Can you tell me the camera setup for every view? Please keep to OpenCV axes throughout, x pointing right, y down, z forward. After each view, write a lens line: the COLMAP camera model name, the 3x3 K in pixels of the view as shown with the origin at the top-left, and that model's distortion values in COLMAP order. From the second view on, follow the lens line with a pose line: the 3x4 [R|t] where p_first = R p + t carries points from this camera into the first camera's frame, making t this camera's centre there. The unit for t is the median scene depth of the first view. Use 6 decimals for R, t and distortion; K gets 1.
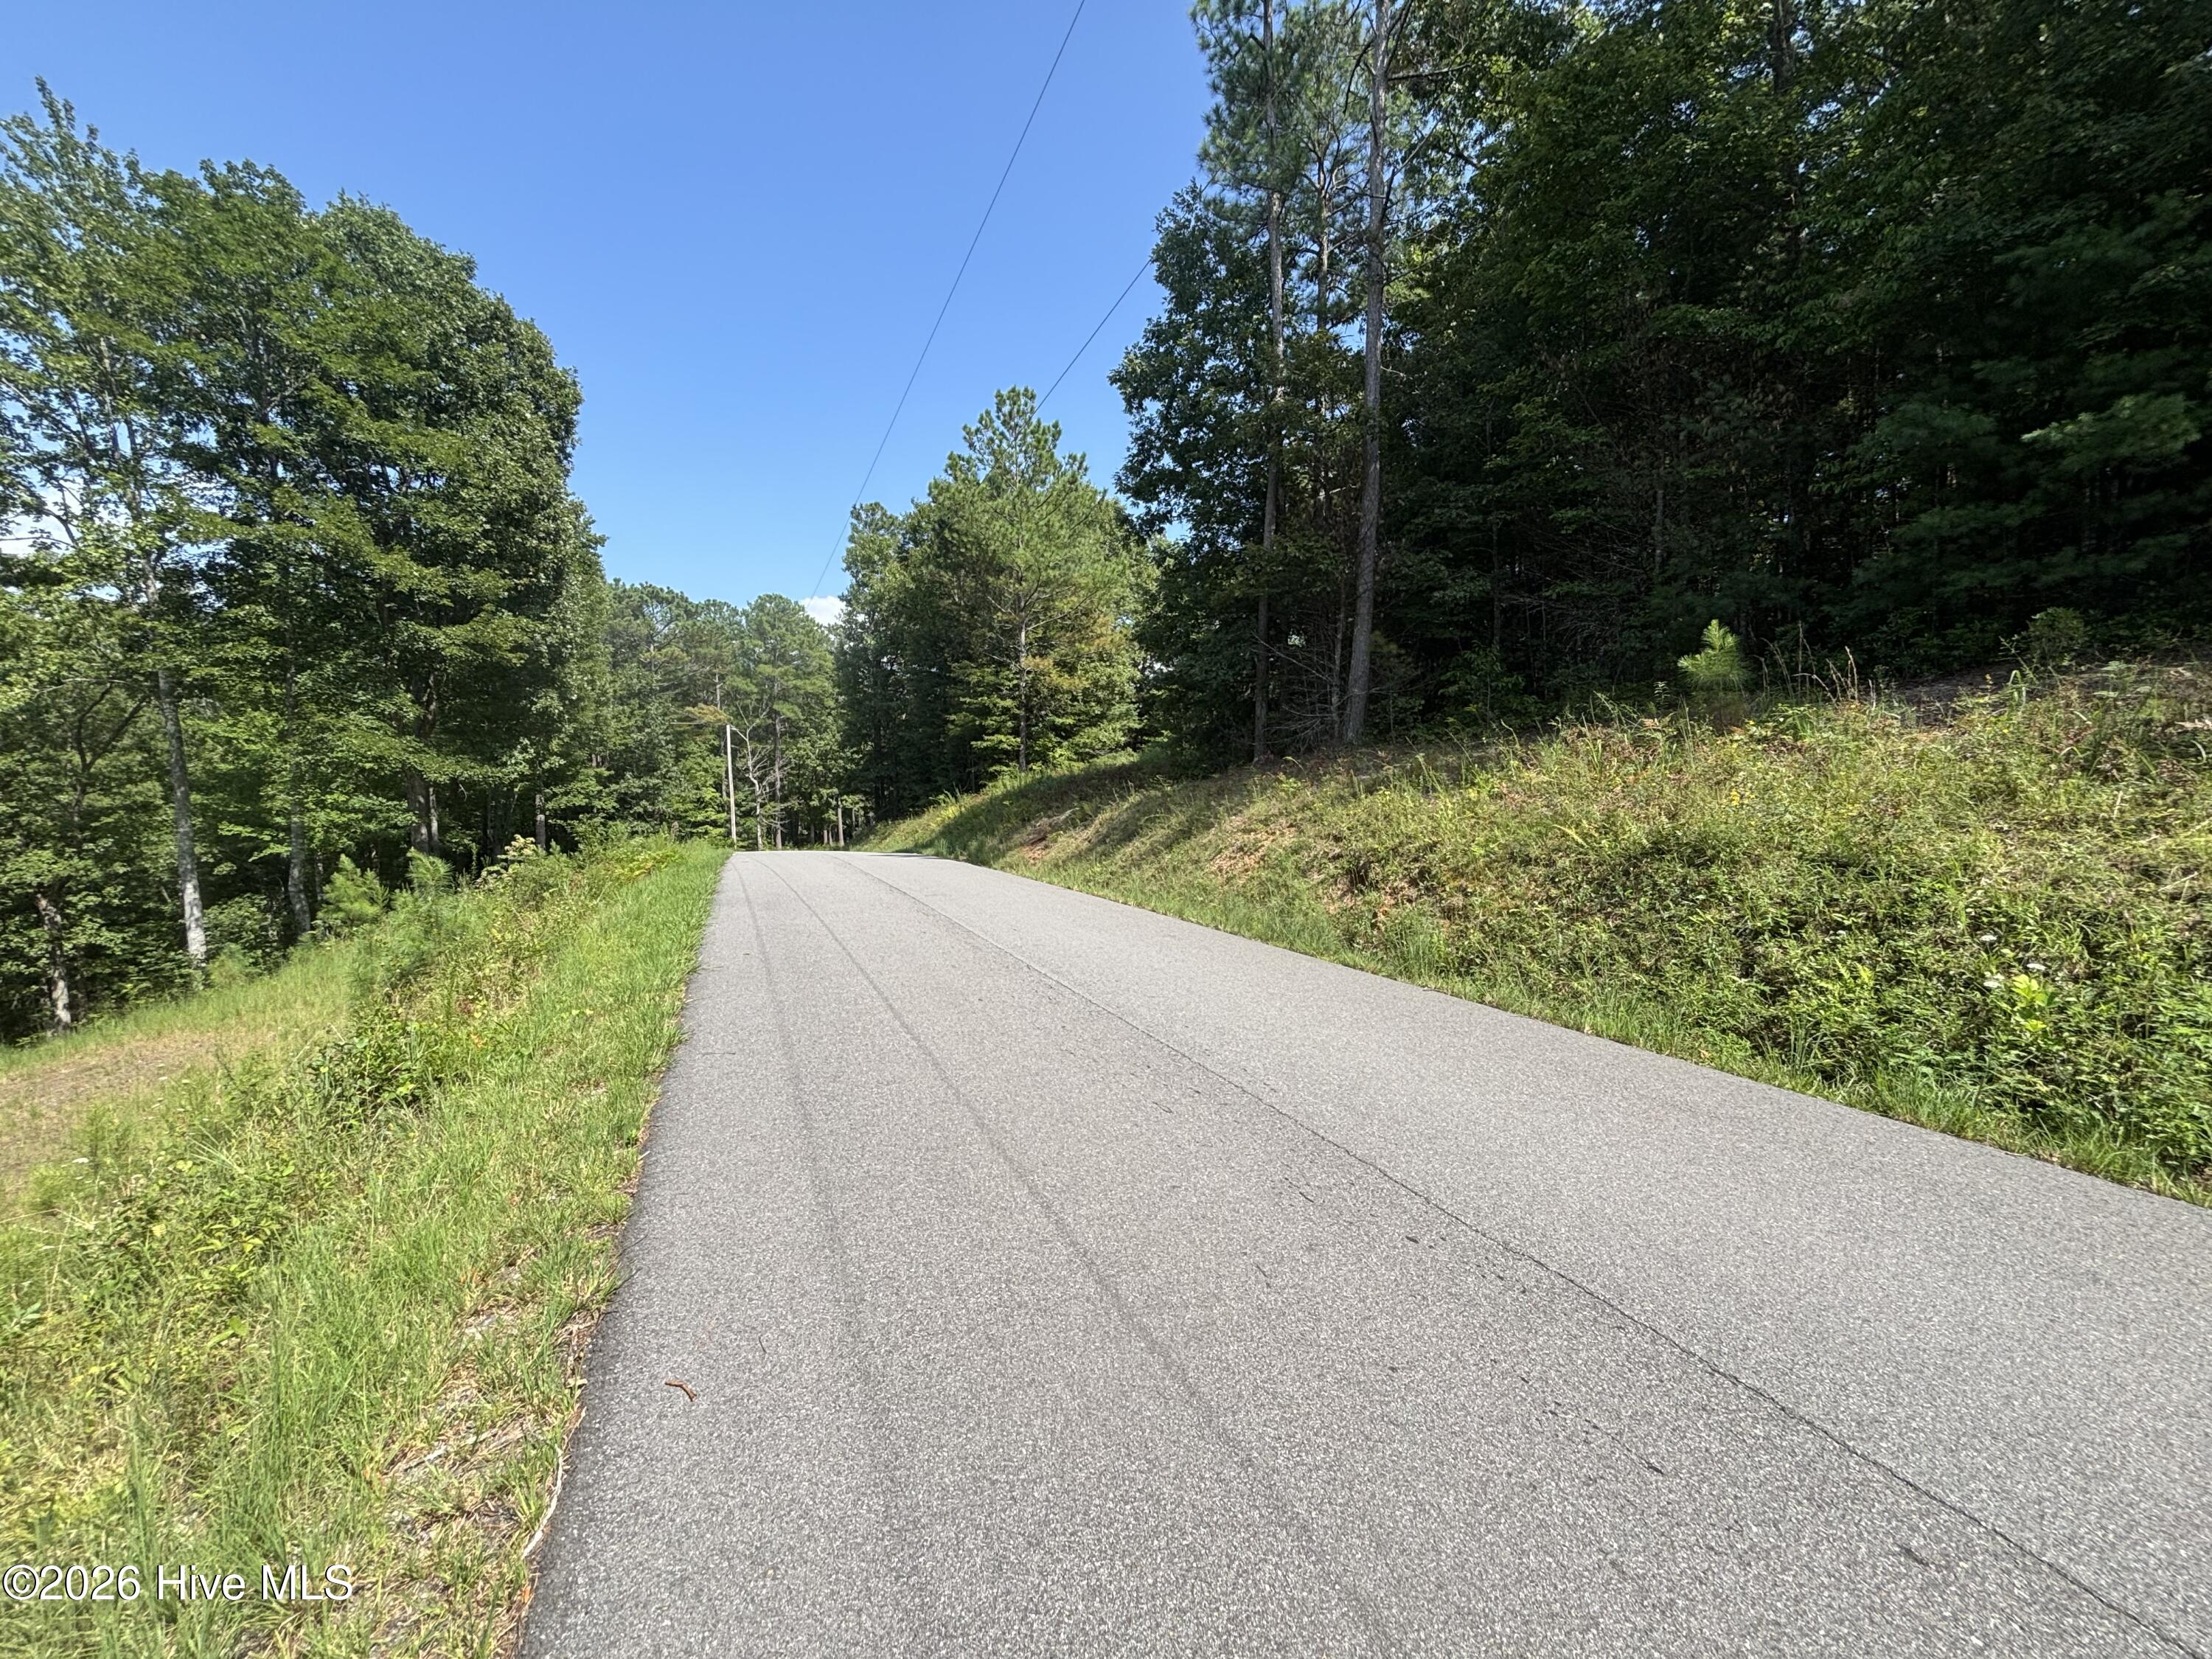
lens RADIAL K [[885.4, 0, 1111.2], [0, 885.4, 832.1], [0, 0, 1]] dist [0.002803, -0.000754]
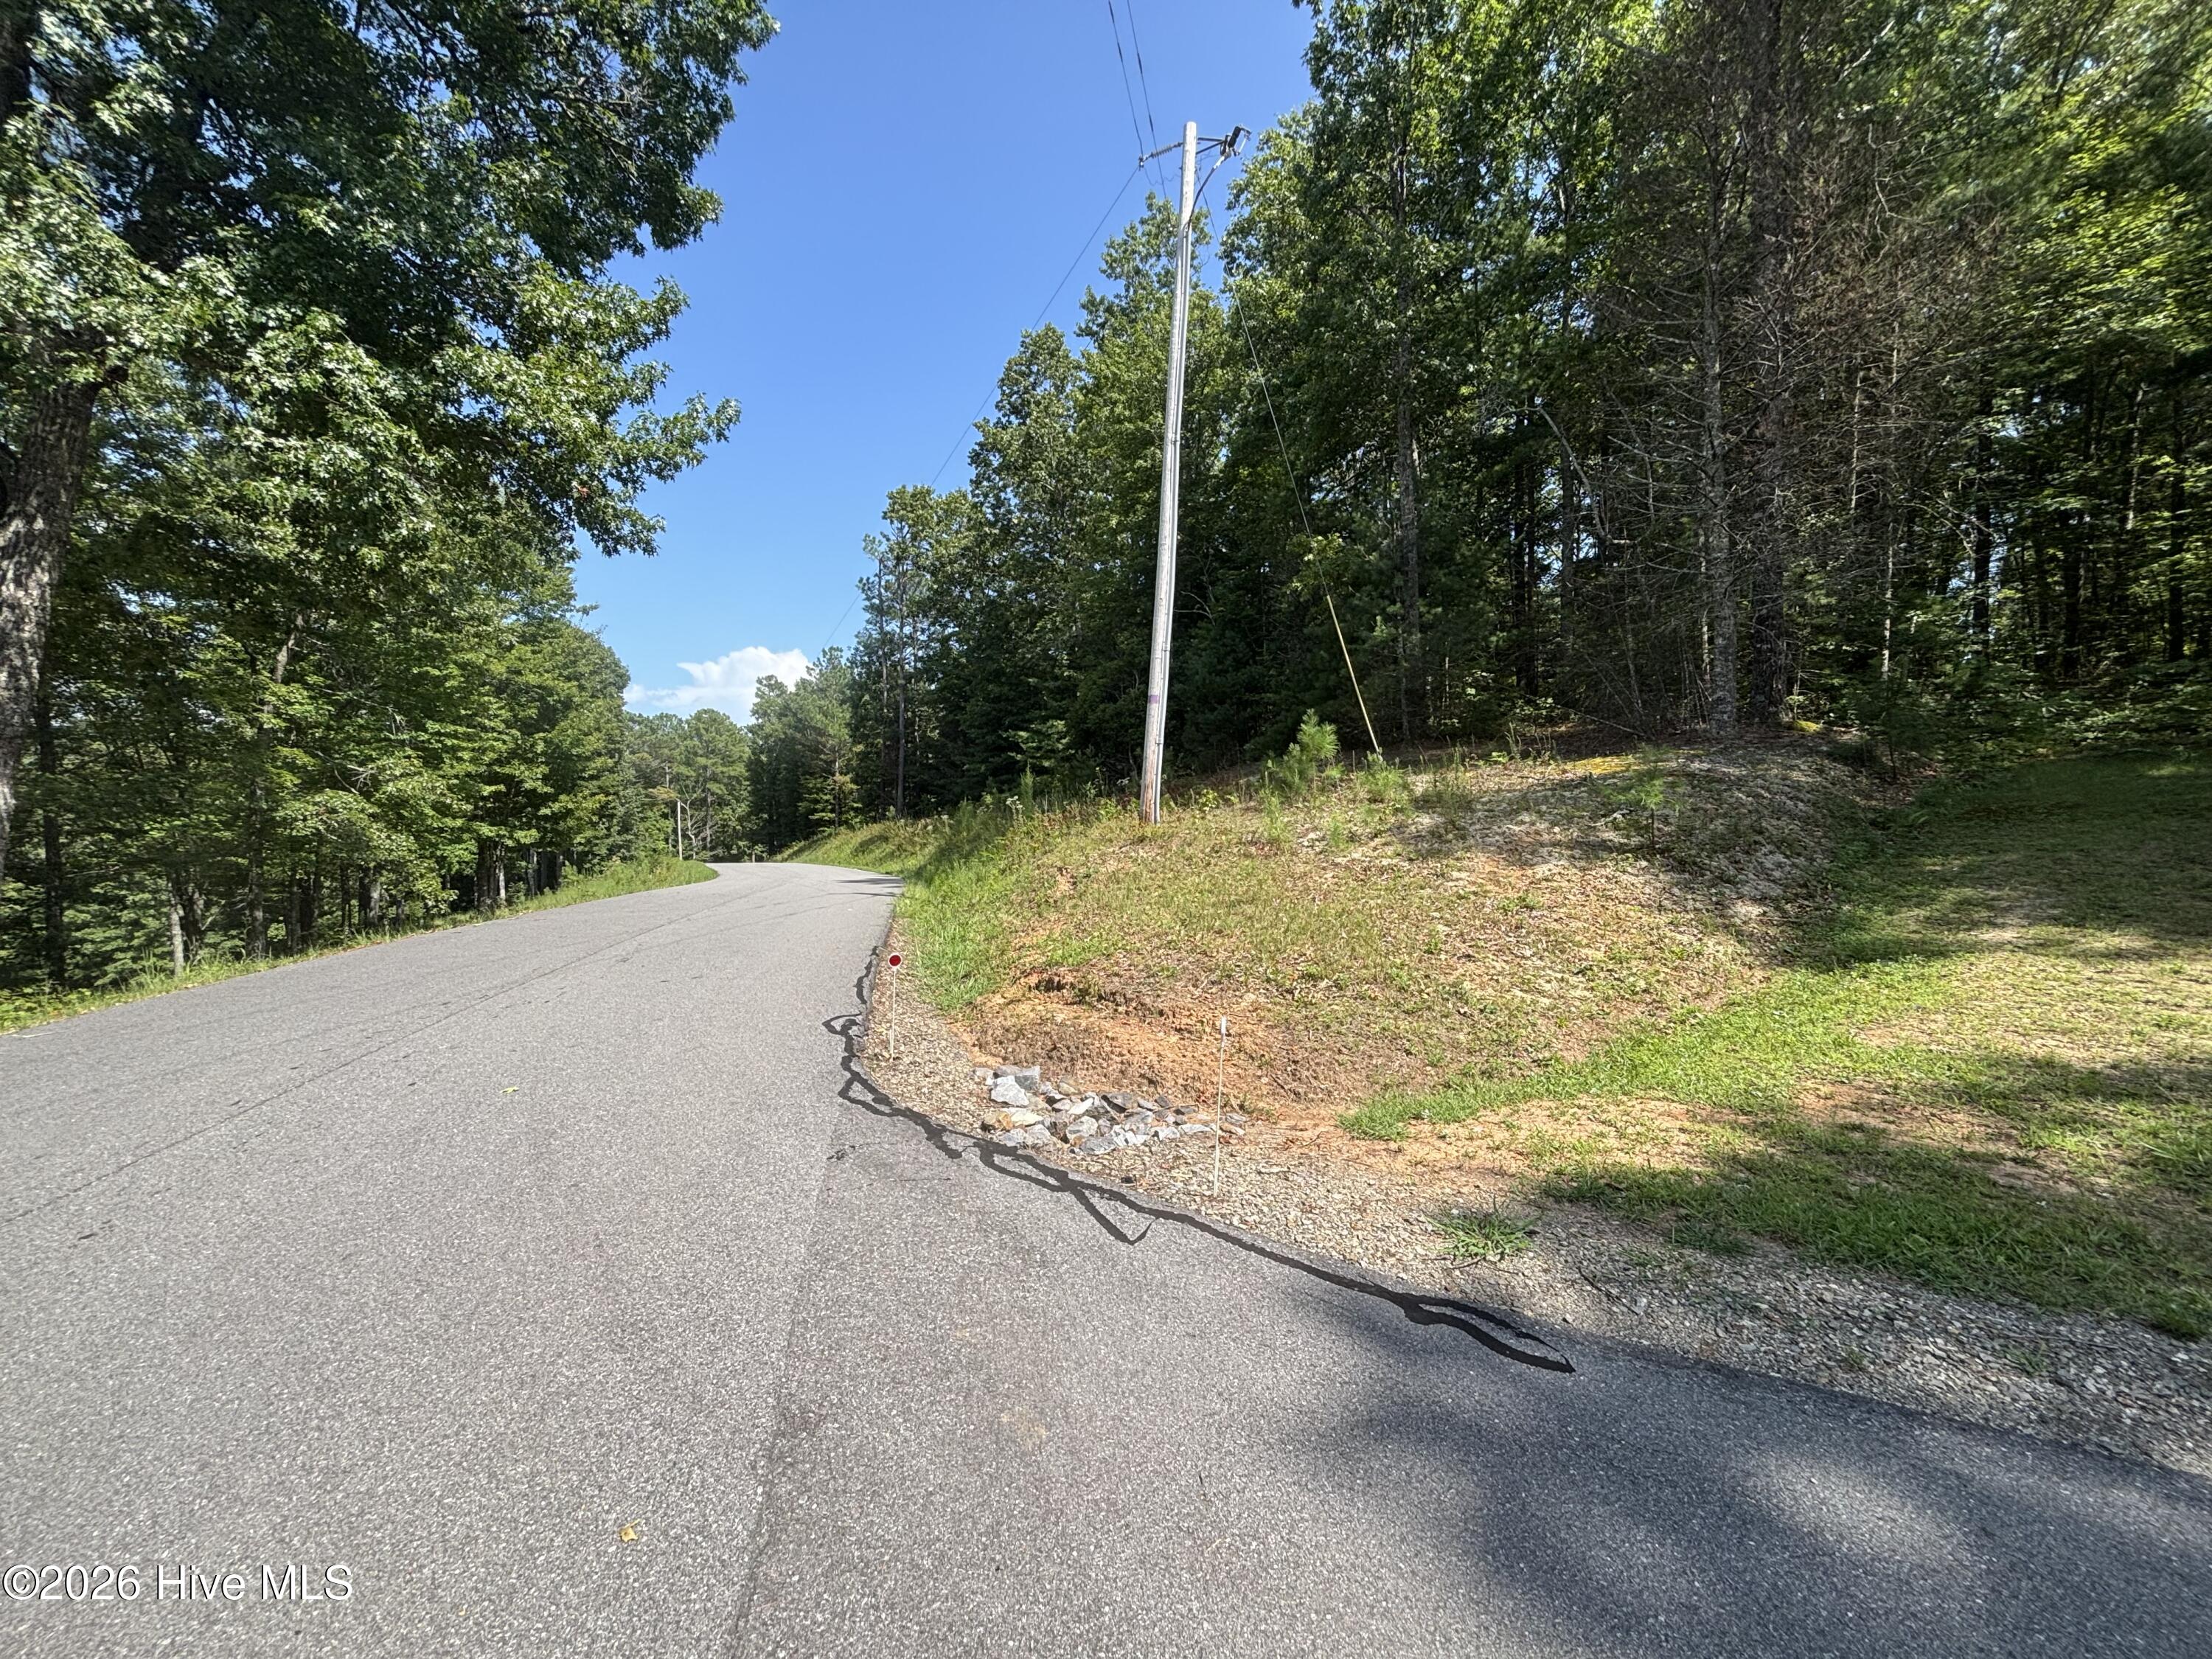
lens RADIAL K [[885.4, 0, 1104.6], [0, 885.4, 831.9], [0, 0, 1]] dist [0.002803, -0.000754]
pose [[0.997649, -0.006499, 0.068221, 1.040862], [0.010668, 0.998085, -0.060931, 0.182676], [-0.067694, 0.061515, 0.995808, -2.956299]]
